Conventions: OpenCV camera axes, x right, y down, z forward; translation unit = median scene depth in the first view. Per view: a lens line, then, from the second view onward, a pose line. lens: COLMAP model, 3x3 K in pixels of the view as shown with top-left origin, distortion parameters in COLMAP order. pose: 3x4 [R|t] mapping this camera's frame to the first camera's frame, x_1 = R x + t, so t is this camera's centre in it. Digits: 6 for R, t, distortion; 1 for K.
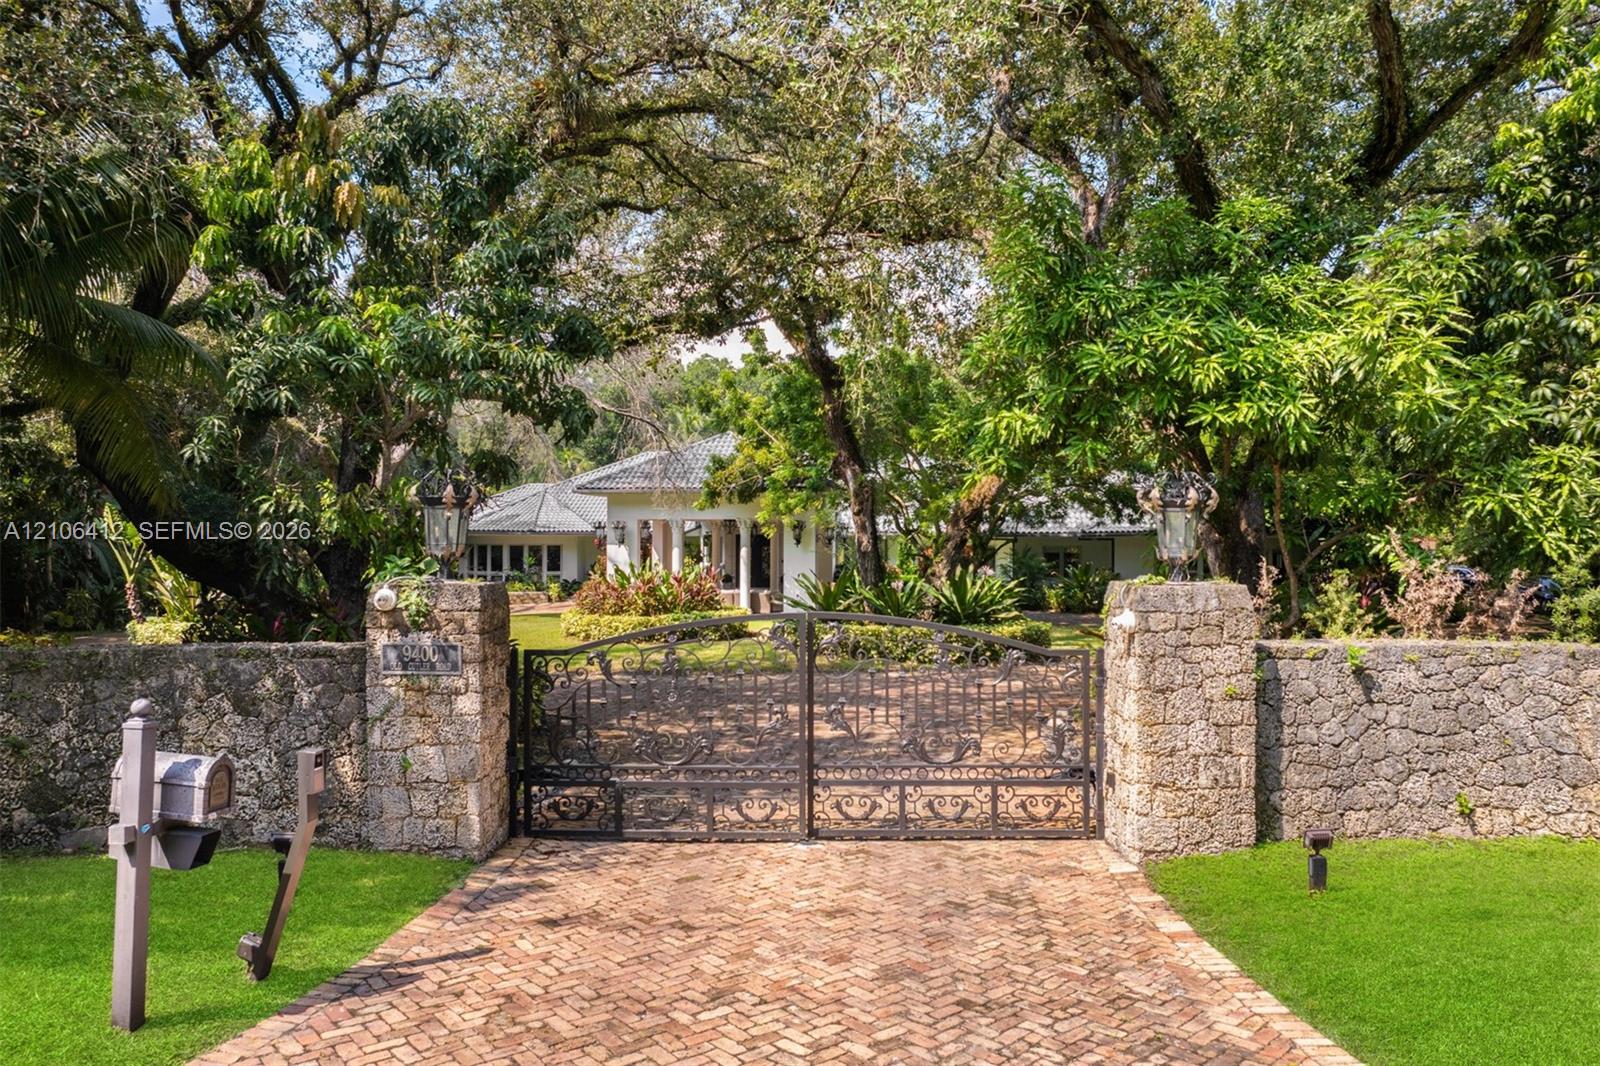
lens RADIAL K [[1311.8, 0, 800.0], [0, 1311.8, 533.0], [0, 0, 1]] dist [-0.003220, -0.001875]
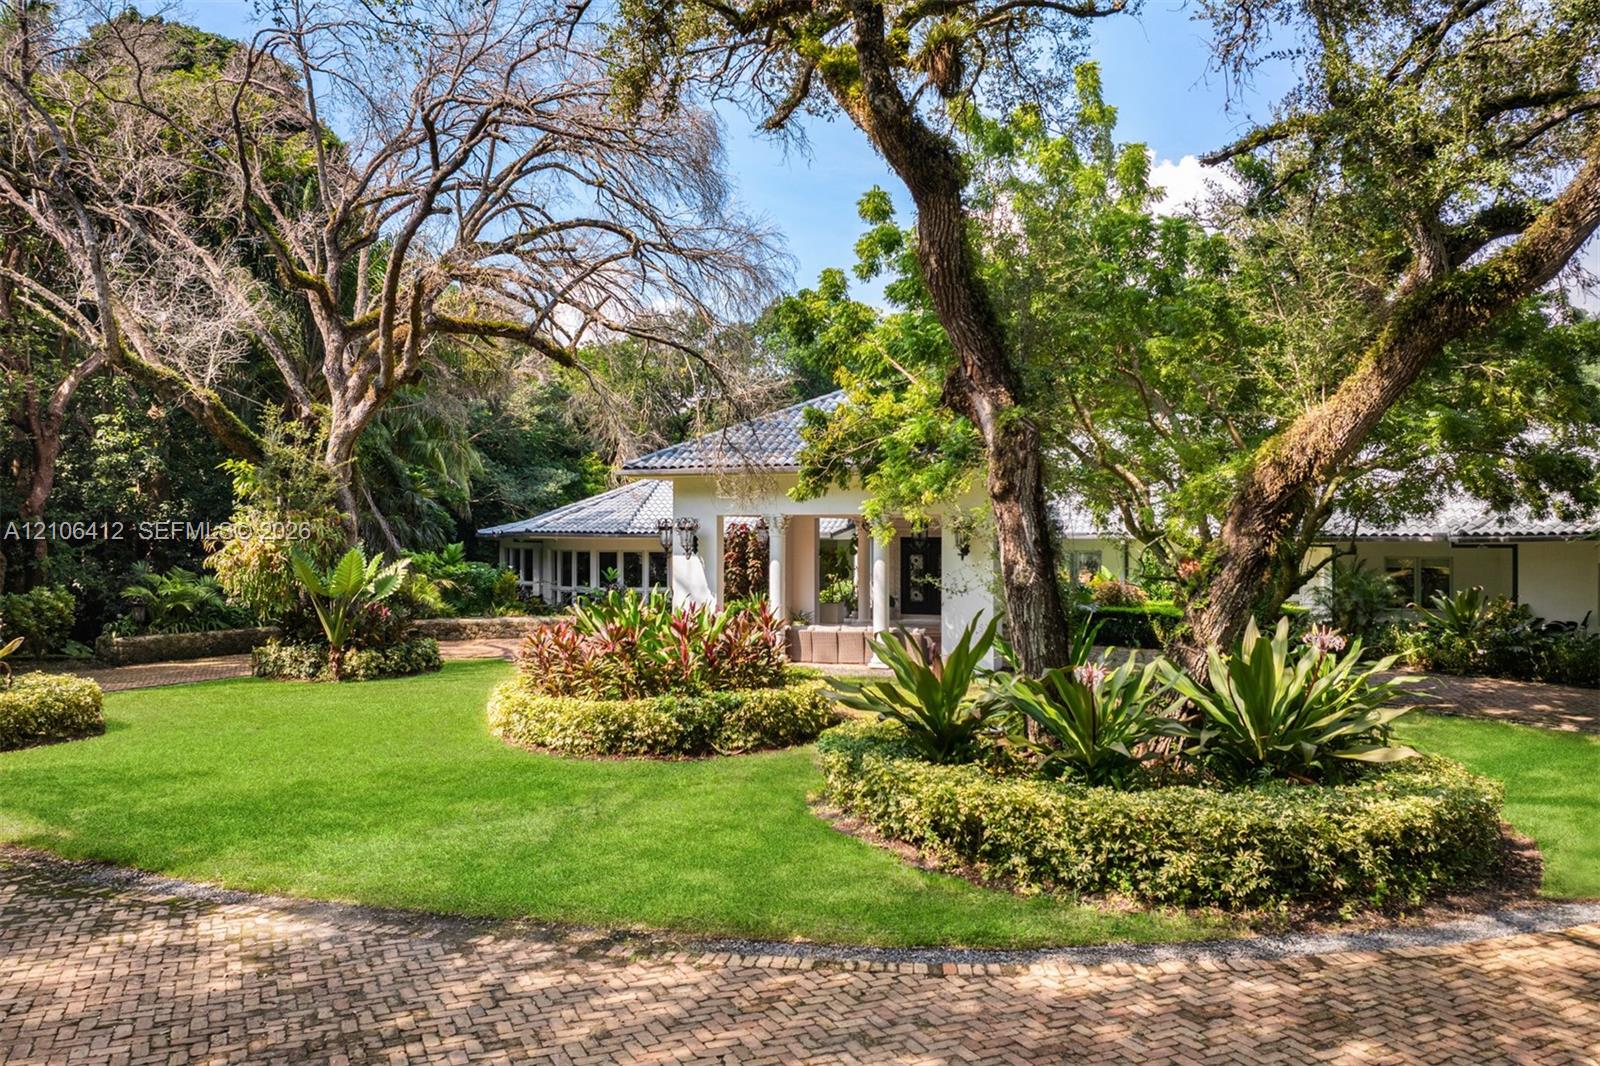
lens RADIAL K [[1311.8, 0, 800.0], [0, 1311.8, 533.0], [0, 0, 1]] dist [-0.003220, -0.001875]
pose [[0.979892, -0.000038, -0.199530, 0.048591], [0.000269, 0.999999, 0.001127, -0.002561], [0.199530, -0.001158, 0.979891, 0.428257]]
